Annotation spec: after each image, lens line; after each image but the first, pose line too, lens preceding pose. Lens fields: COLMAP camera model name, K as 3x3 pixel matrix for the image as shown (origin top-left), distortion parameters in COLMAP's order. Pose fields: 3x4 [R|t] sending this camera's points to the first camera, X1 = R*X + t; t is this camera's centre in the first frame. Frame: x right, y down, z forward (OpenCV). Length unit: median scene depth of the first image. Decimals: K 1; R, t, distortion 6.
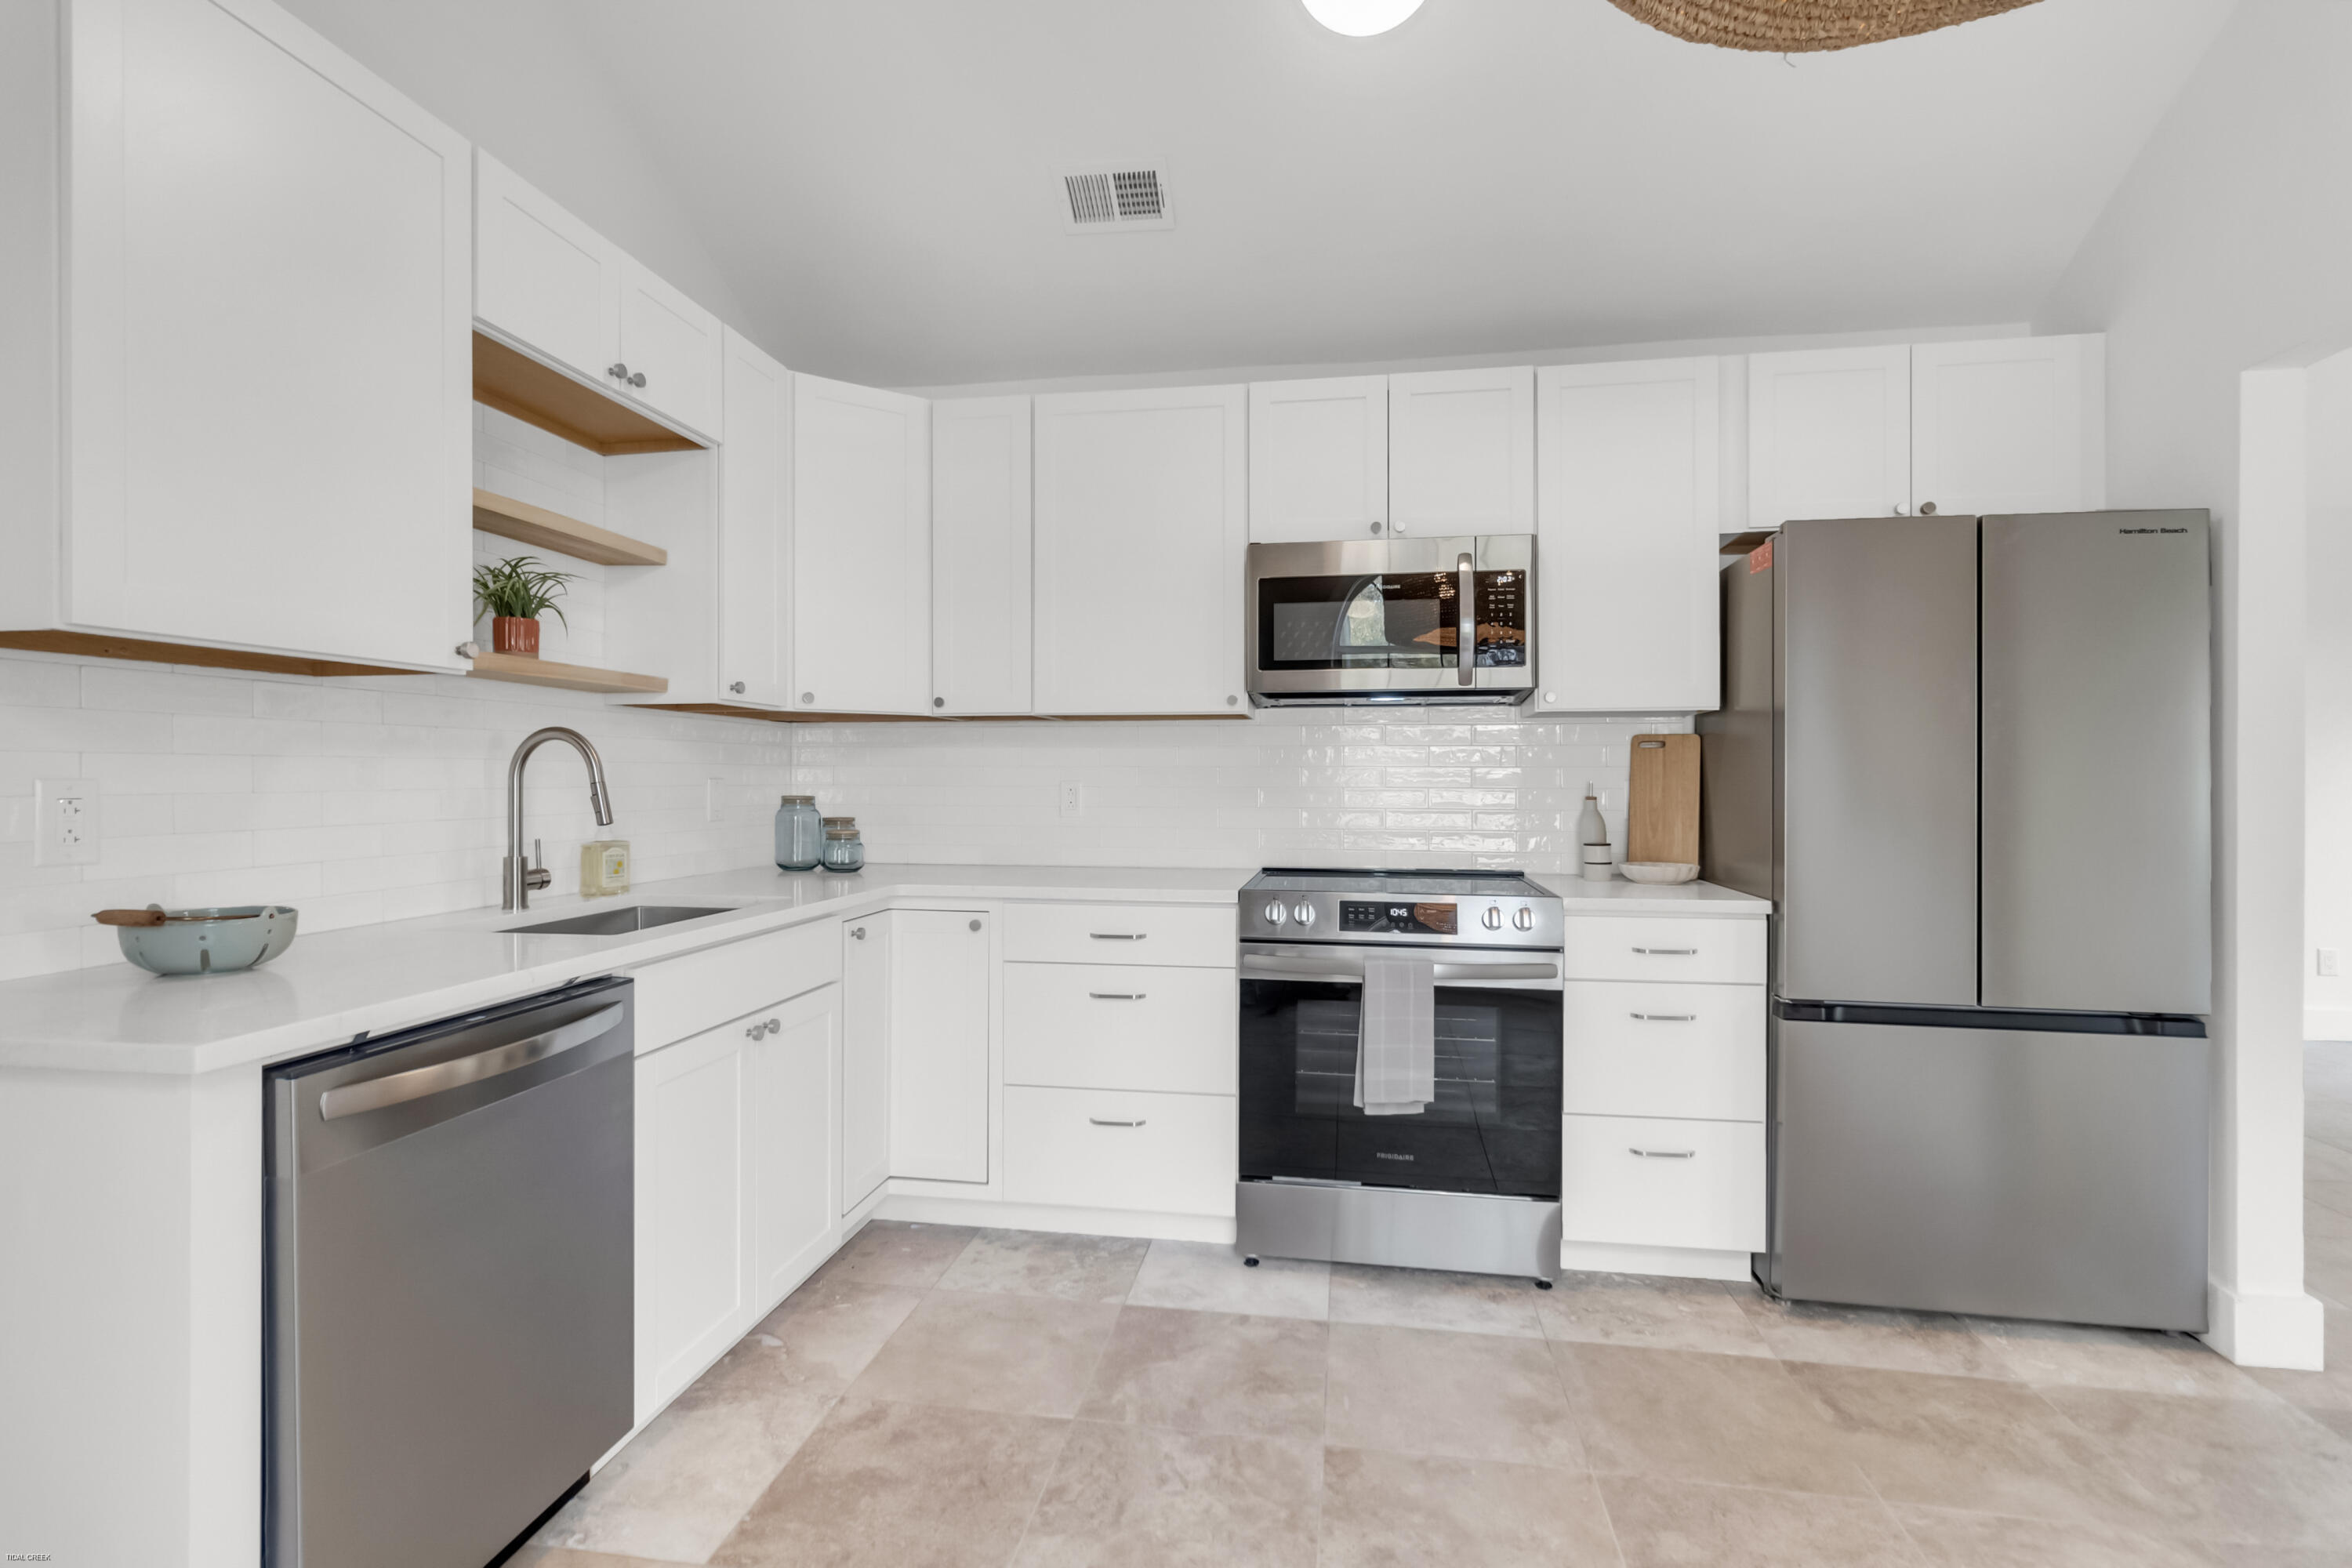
lens RADIAL K [[1120.9, 0, 1176.0], [0, 1120.9, 784.0], [0, 0, 1]] dist [0.001562, -0.000218]
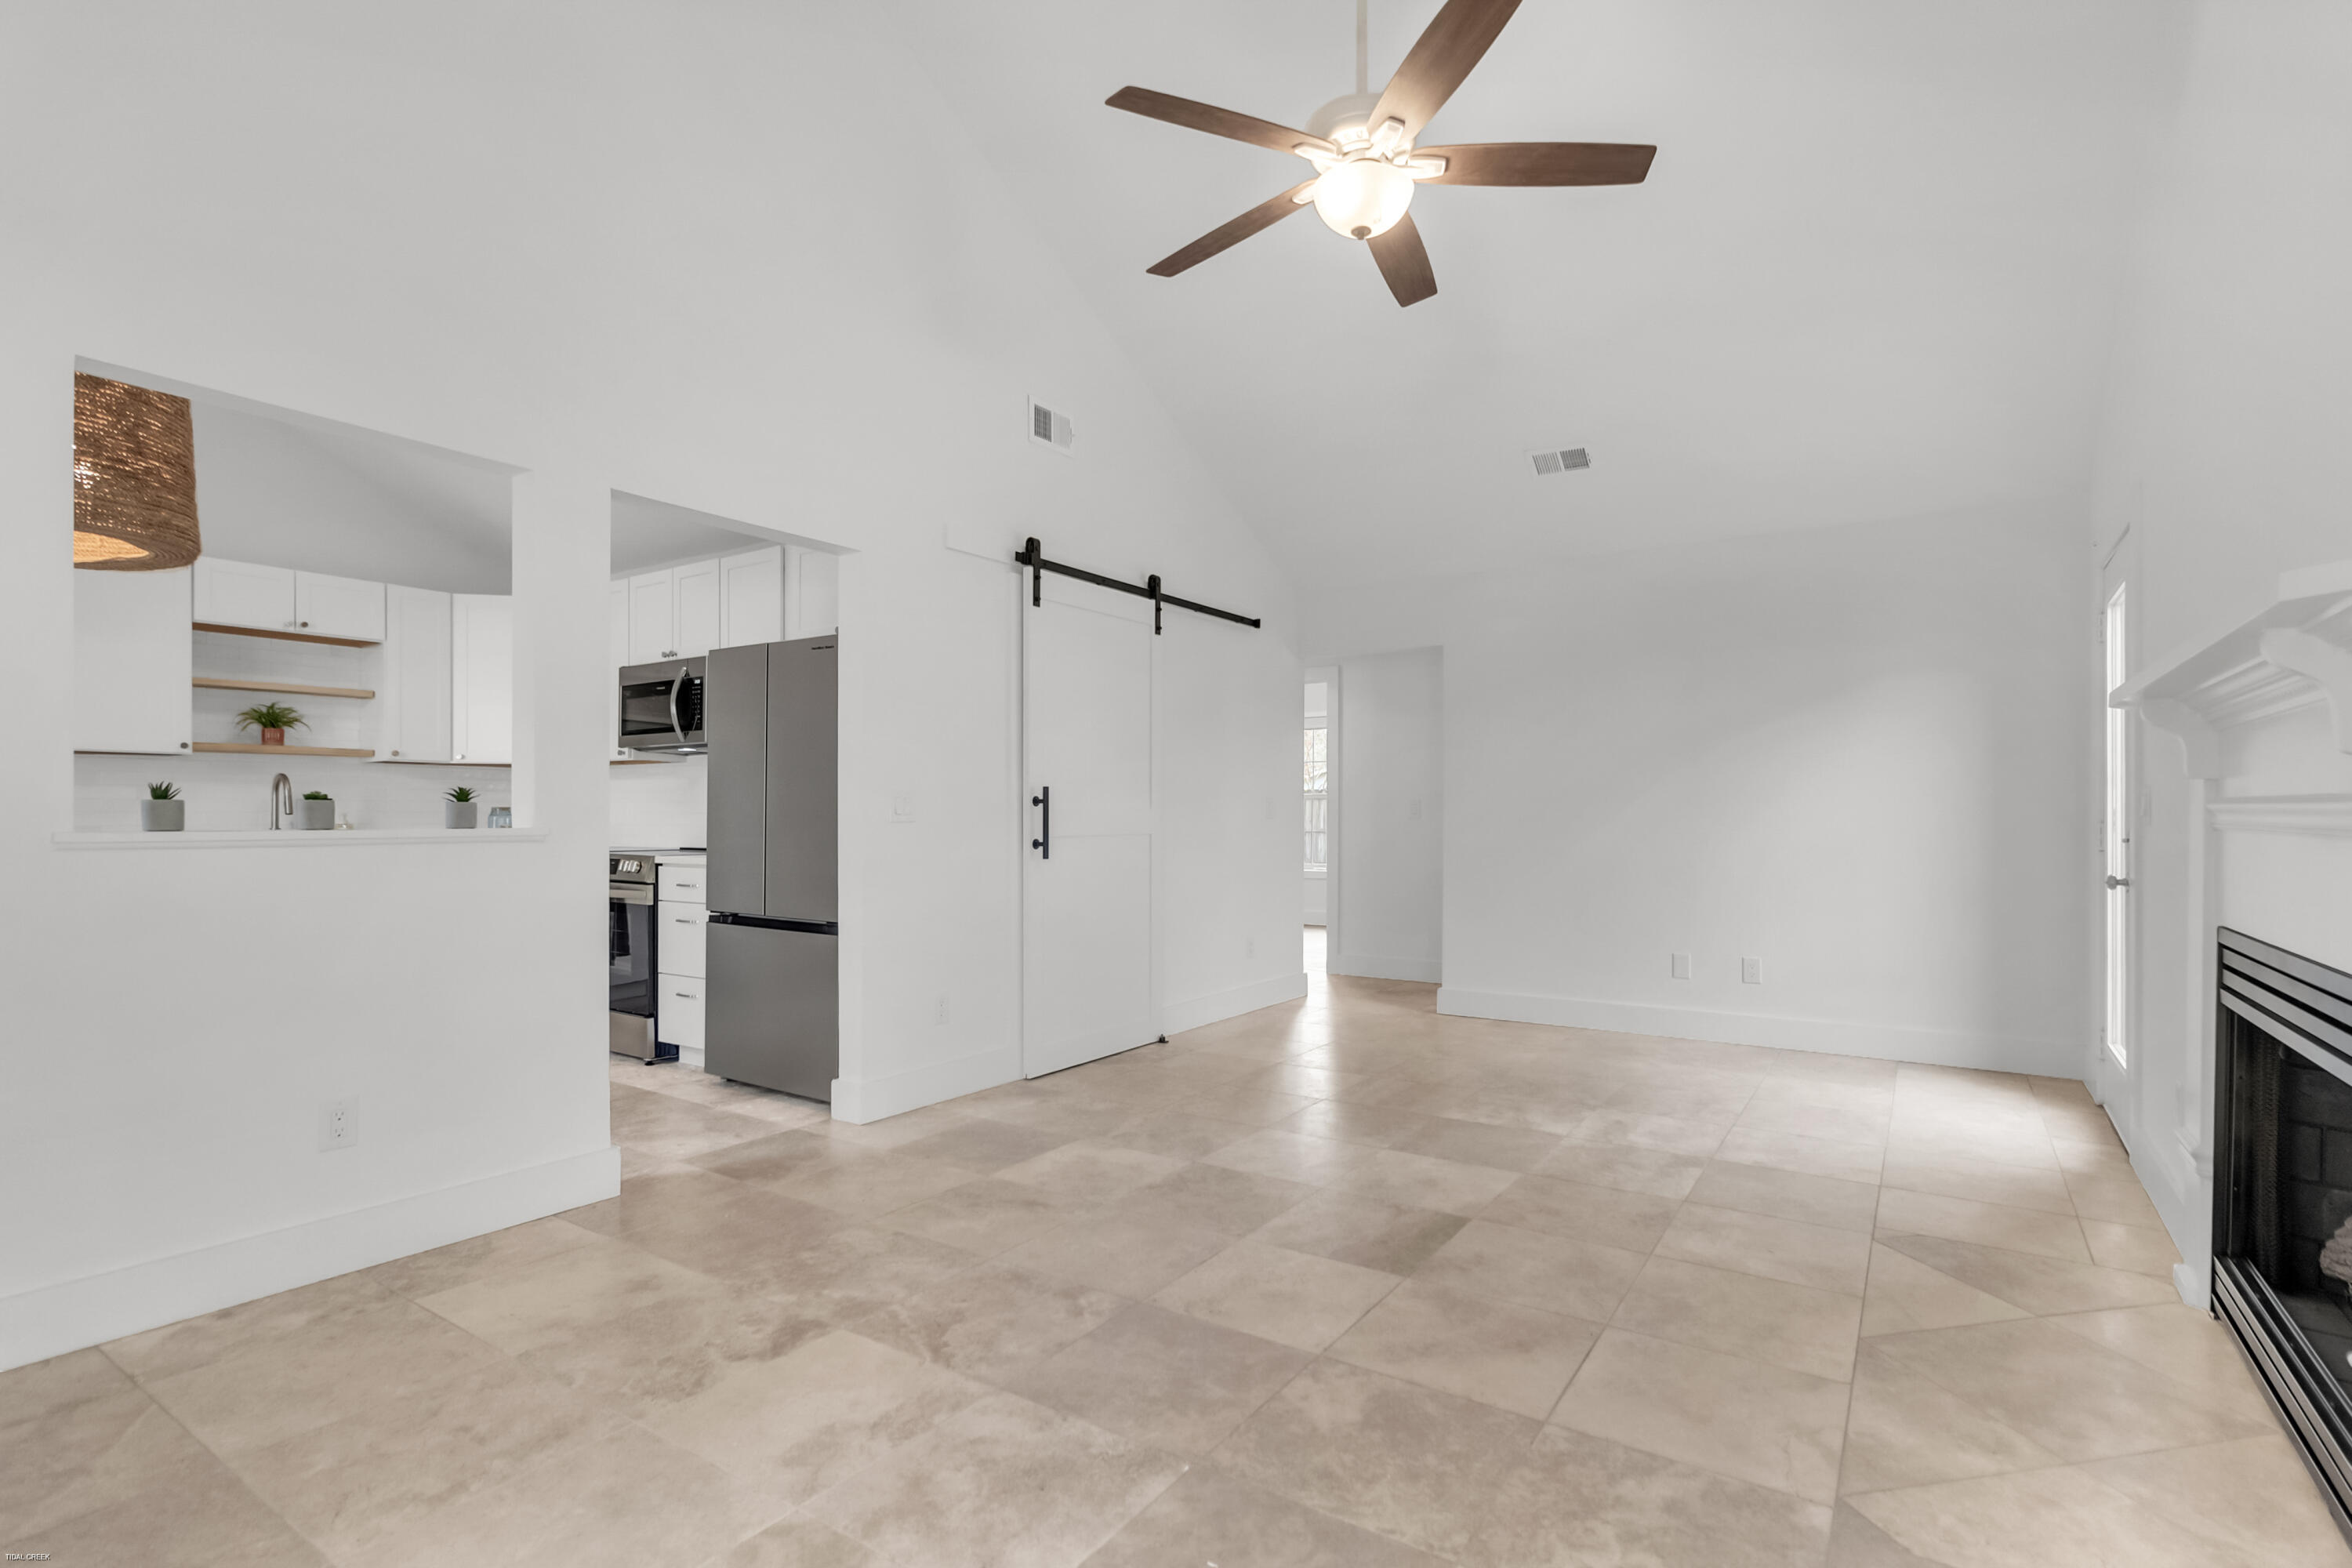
lens RADIAL K [[1120.9, 0, 1176.0], [0, 1120.9, 784.0], [0, 0, 1]] dist [0.001562, -0.000218]
pose [[0.918001, -0.010406, -0.396442, 1.915015], [0.001550, 0.999742, -0.022651, 0.024431], [0.396576, 0.020179, 0.917780, -0.386211]]
